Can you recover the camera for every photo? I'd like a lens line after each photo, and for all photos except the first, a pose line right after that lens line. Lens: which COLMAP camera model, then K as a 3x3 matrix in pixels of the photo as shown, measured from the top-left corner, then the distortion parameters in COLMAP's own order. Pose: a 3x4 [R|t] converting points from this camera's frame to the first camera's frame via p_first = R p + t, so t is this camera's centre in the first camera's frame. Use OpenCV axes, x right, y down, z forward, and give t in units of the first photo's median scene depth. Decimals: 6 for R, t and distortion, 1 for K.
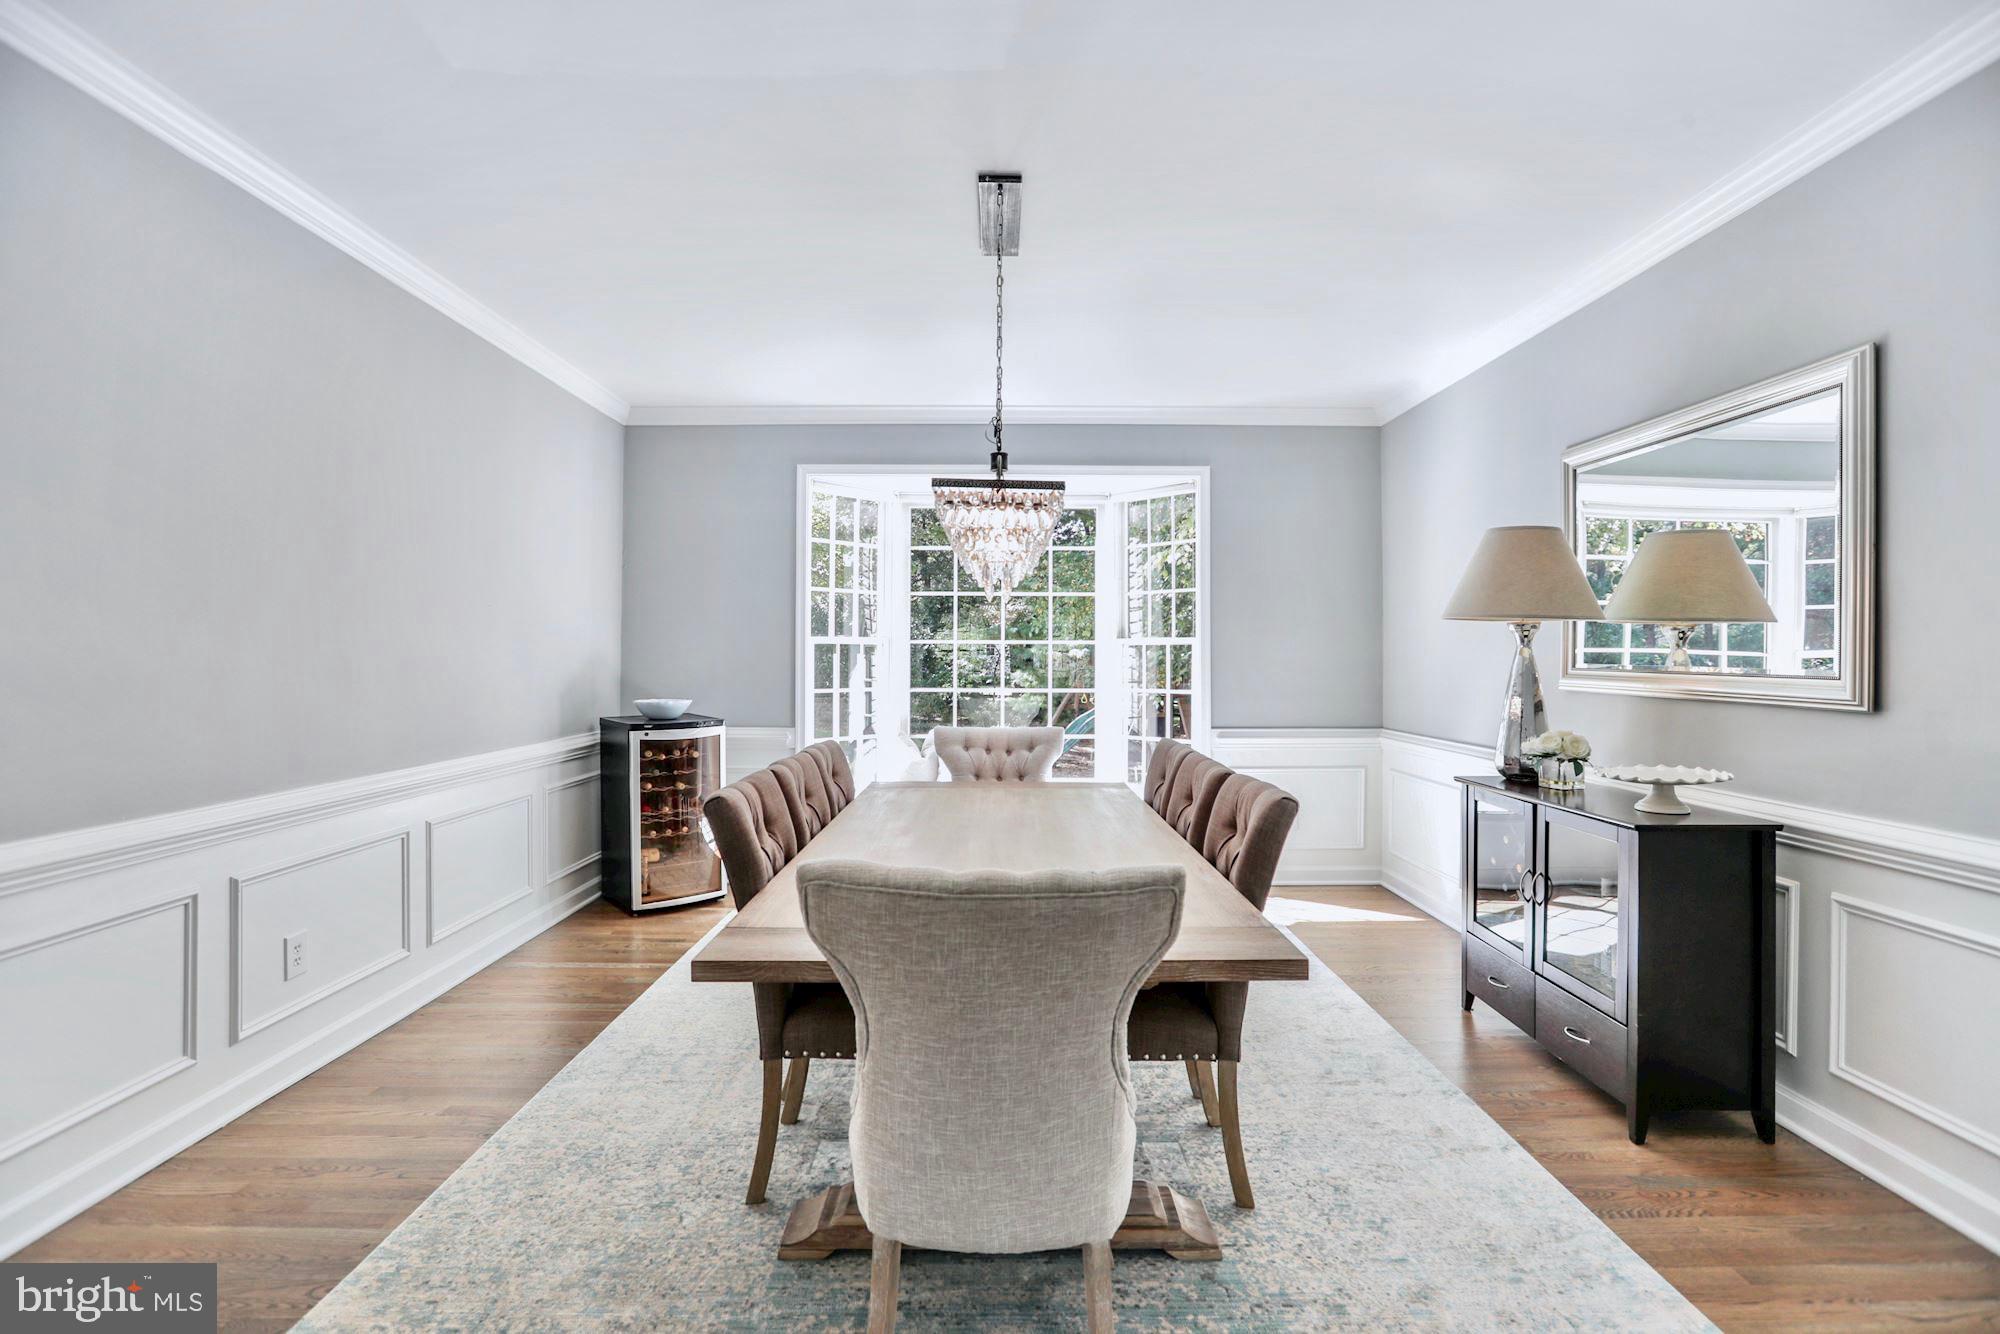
lens RADIAL K [[906.7, 0, 1005.9], [0, 906.7, 656.6], [0, 0, 1]] dist [-0.008403, 0.001884]
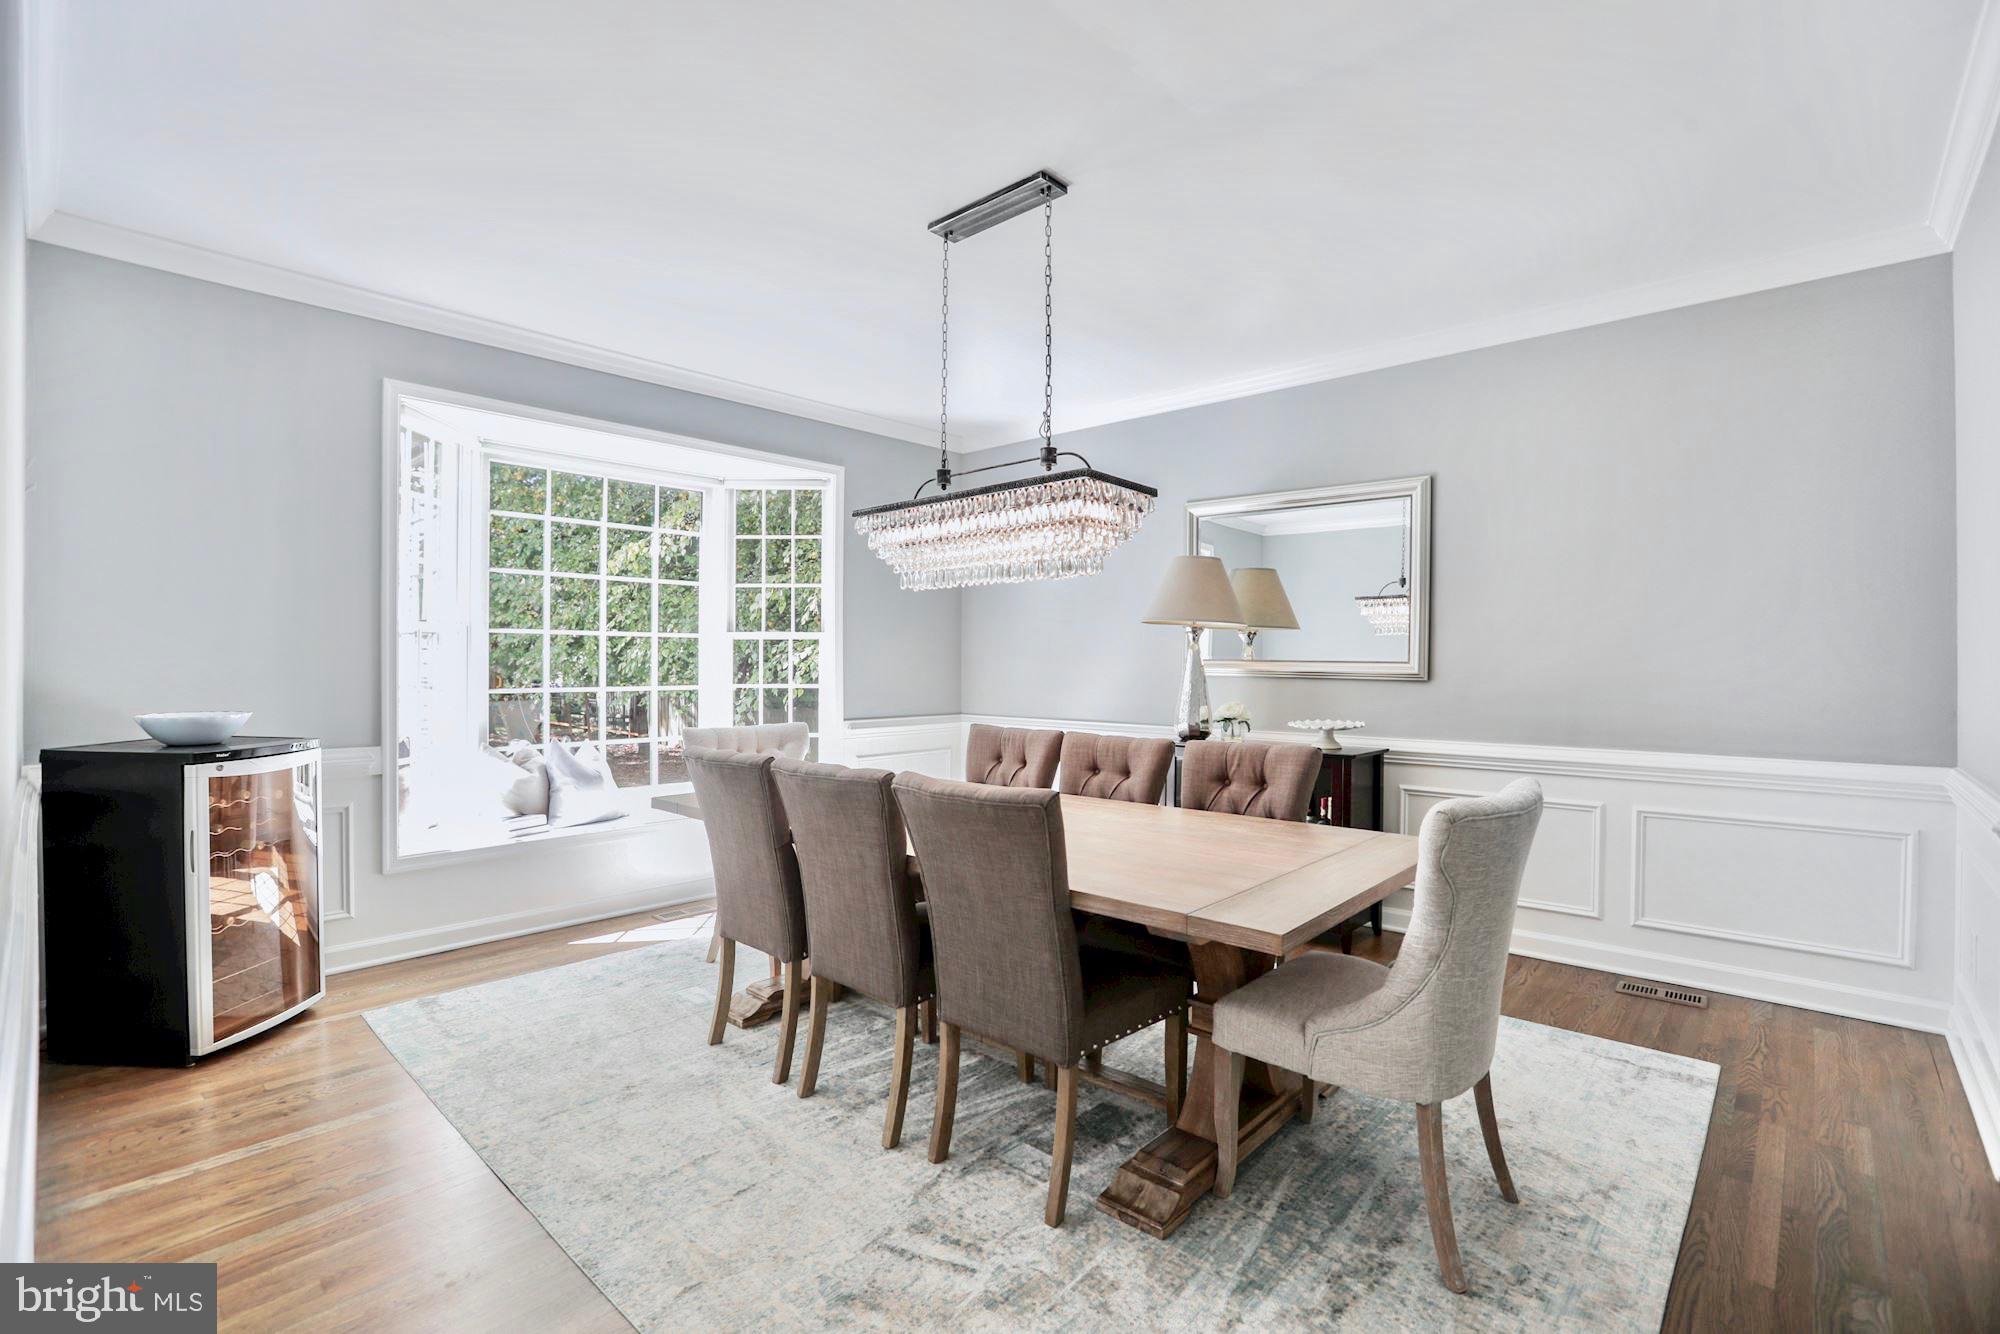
lens RADIAL K [[906.7, 0, 995.3], [0, 906.7, 663.5], [0, 0, 1]] dist [-0.008403, 0.001884]
pose [[0.695143, -0.003835, 0.718861, -0.471910], [-0.001348, 0.999977, 0.006639, 0.008515], [-0.718870, -0.005584, 0.695122, 0.183682]]
